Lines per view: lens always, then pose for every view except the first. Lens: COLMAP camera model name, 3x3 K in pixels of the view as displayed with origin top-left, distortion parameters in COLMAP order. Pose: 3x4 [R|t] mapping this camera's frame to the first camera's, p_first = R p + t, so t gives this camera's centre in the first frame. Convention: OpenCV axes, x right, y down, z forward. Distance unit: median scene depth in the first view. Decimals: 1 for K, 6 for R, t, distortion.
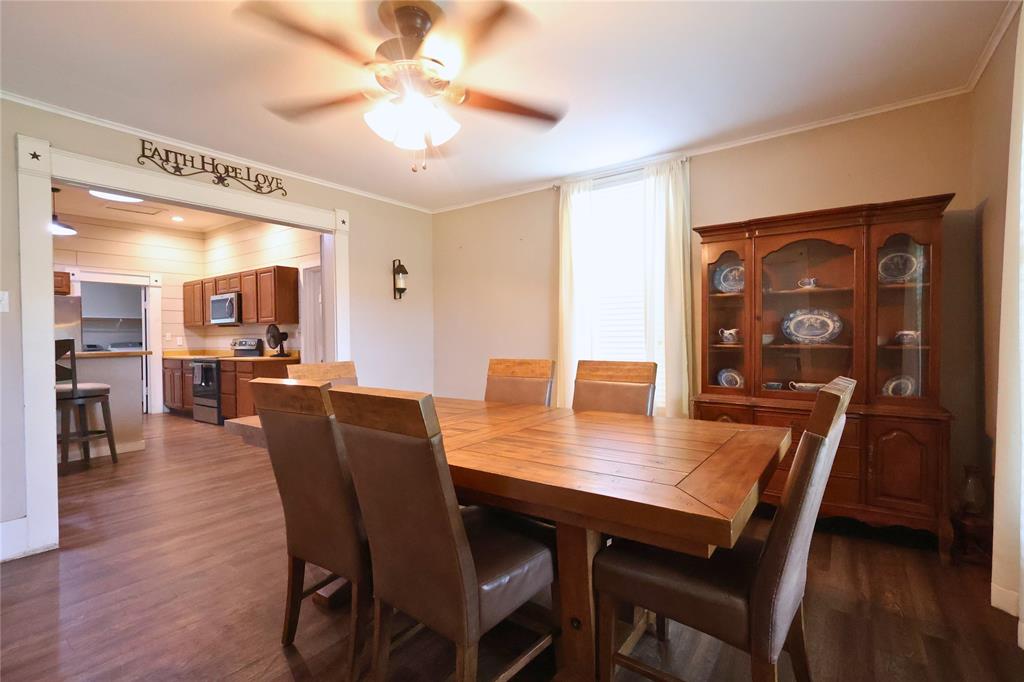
lens RADIAL K [[472.2, 0, 505.7], [0, 472.2, 340.9], [0, 0, 1]] dist [0.002599, -0.000590]
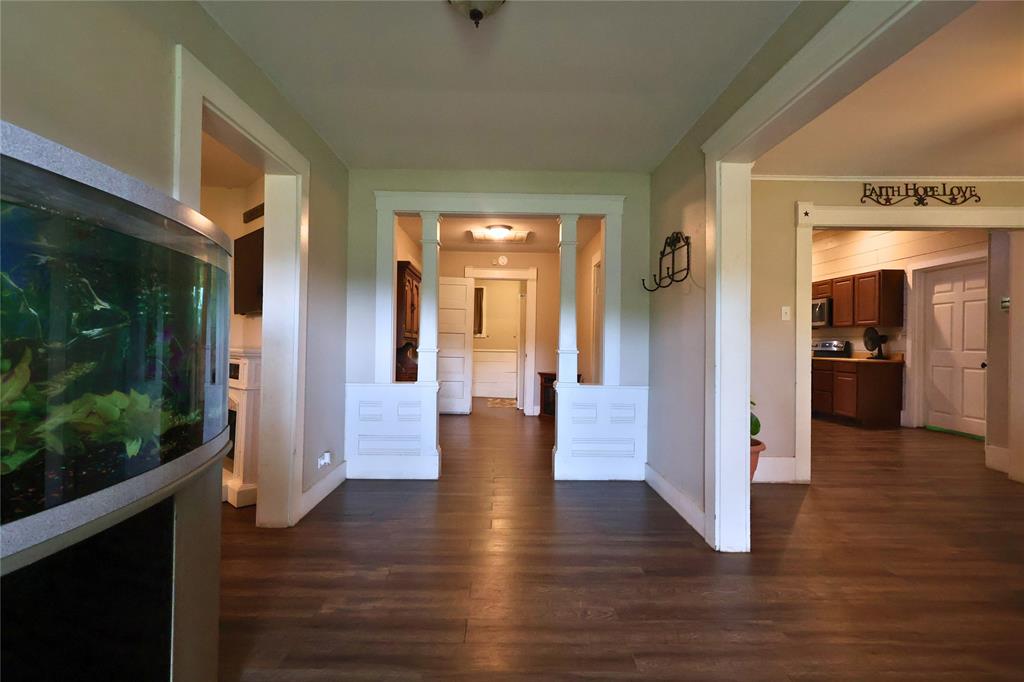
lens RADIAL K [[472.2, 0, 512.9], [0, 472.2, 342.8], [0, 0, 1]] dist [0.002599, -0.000590]
pose [[0.602240, 0.020435, -0.798054, -0.245596], [-0.021992, 0.999718, 0.009003, 0.011806], [0.798012, 0.012129, 0.602519, -0.414729]]
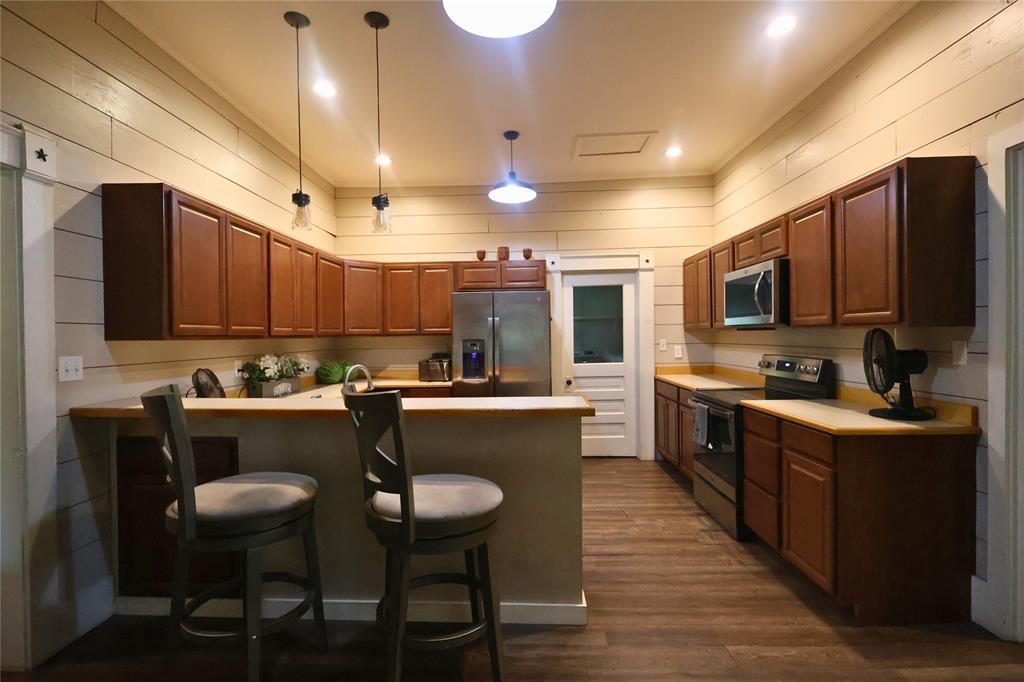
lens RADIAL K [[472.2, 0, 512.5], [0, 472.2, 341.0], [0, 0, 1]] dist [0.002599, -0.000590]
pose [[0.564830, 0.015872, -0.825054, -0.603577], [0.000596, 0.999807, 0.019642, -0.056444], [0.825207, -0.011586, 0.564712, 0.949273]]
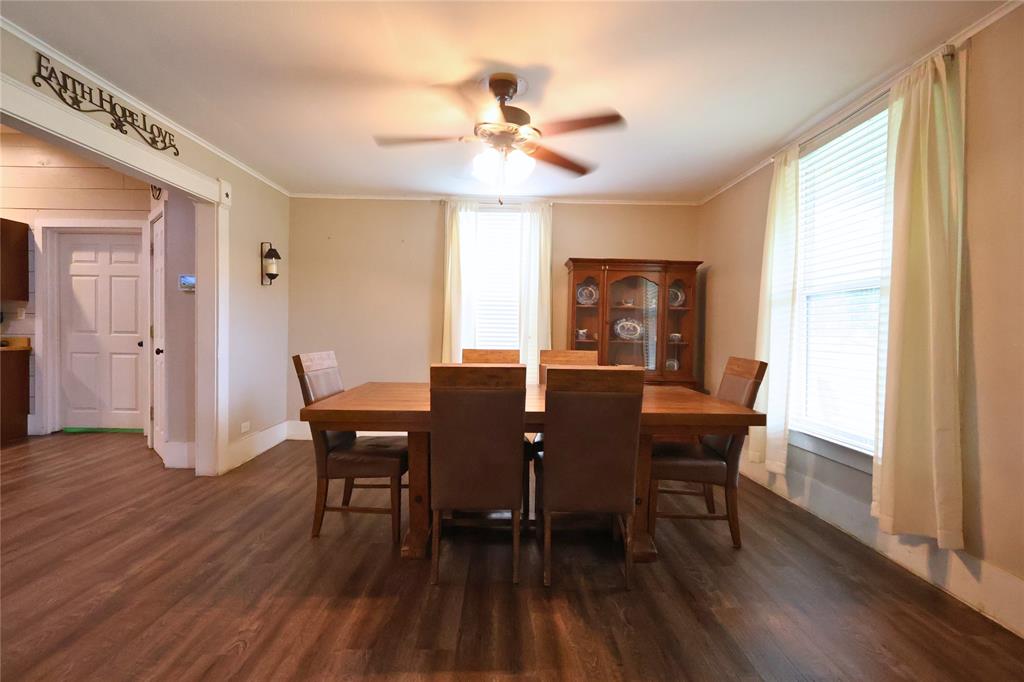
lens RADIAL K [[472.2, 0, 503.4], [0, 472.2, 340.2], [0, 0, 1]] dist [0.002599, -0.000590]
pose [[0.806690, 0.013689, 0.590817, -0.482892], [-0.022513, 0.999718, 0.007576, 0.003139], [-0.590547, -0.019412, 0.806770, -0.032366]]
